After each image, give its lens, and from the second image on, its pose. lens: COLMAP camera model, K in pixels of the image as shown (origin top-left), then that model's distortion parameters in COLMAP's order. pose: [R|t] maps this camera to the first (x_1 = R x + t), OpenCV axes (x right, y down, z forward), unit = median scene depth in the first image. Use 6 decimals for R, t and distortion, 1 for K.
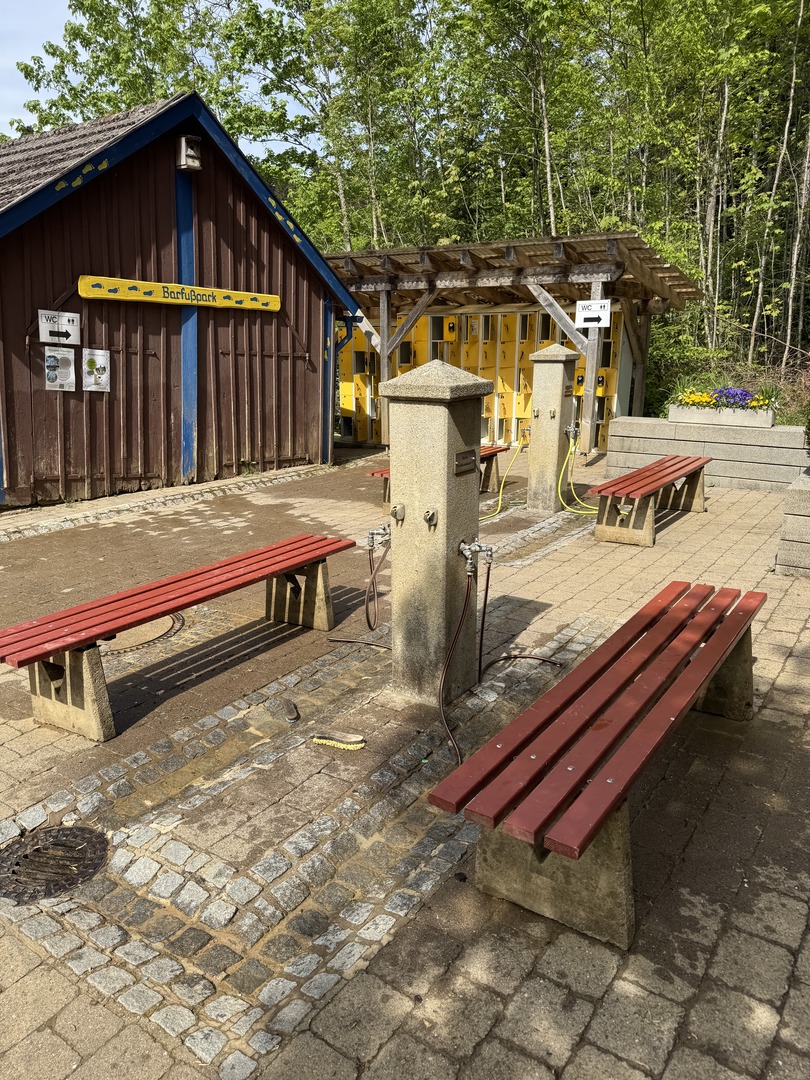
lens RADIAL K [[742.9, 0, 405.0], [0, 742.9, 540.0], [0, 0, 1]] dist [0.102411, -0.109764]
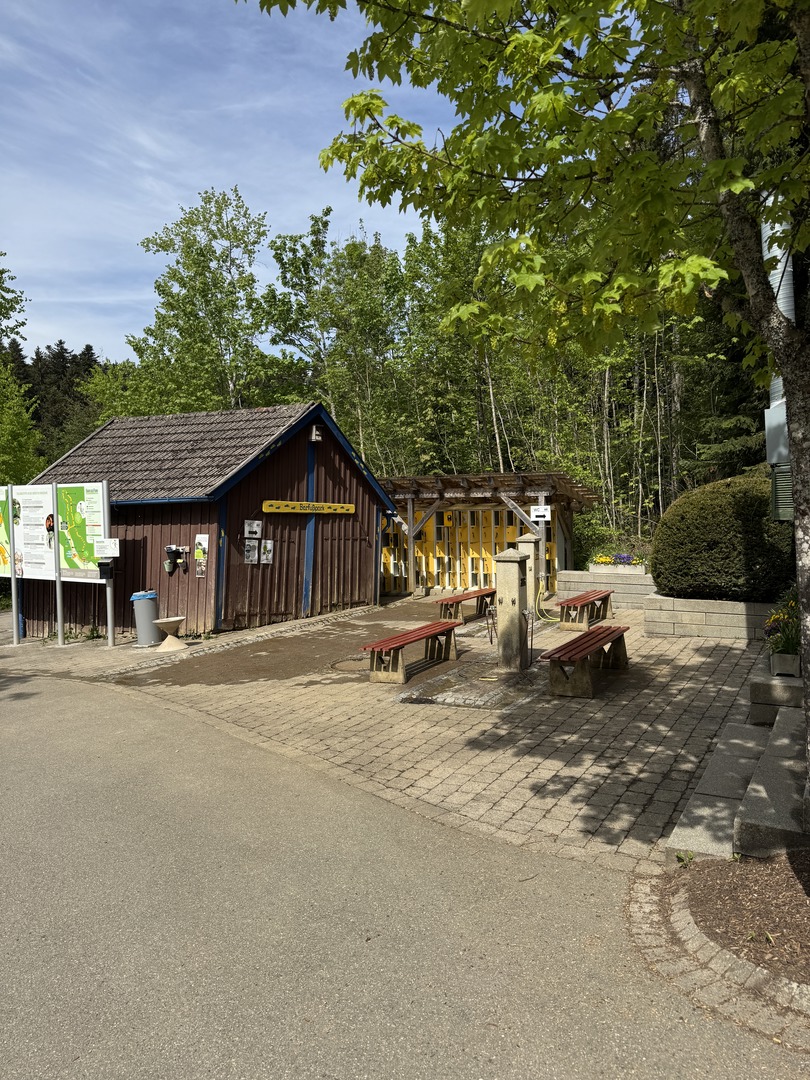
lens RADIAL K [[768.0, 0, 405.0], [0, 768.0, 540.0], [0, 0, 1]] dist [0.242466, -0.000396]
pose [[0.994636, -0.019315, 0.101620, -0.236554], [0.040892, 0.975809, -0.214765, 0.126902], [-0.095013, 0.217768, 0.971365, -0.670332]]
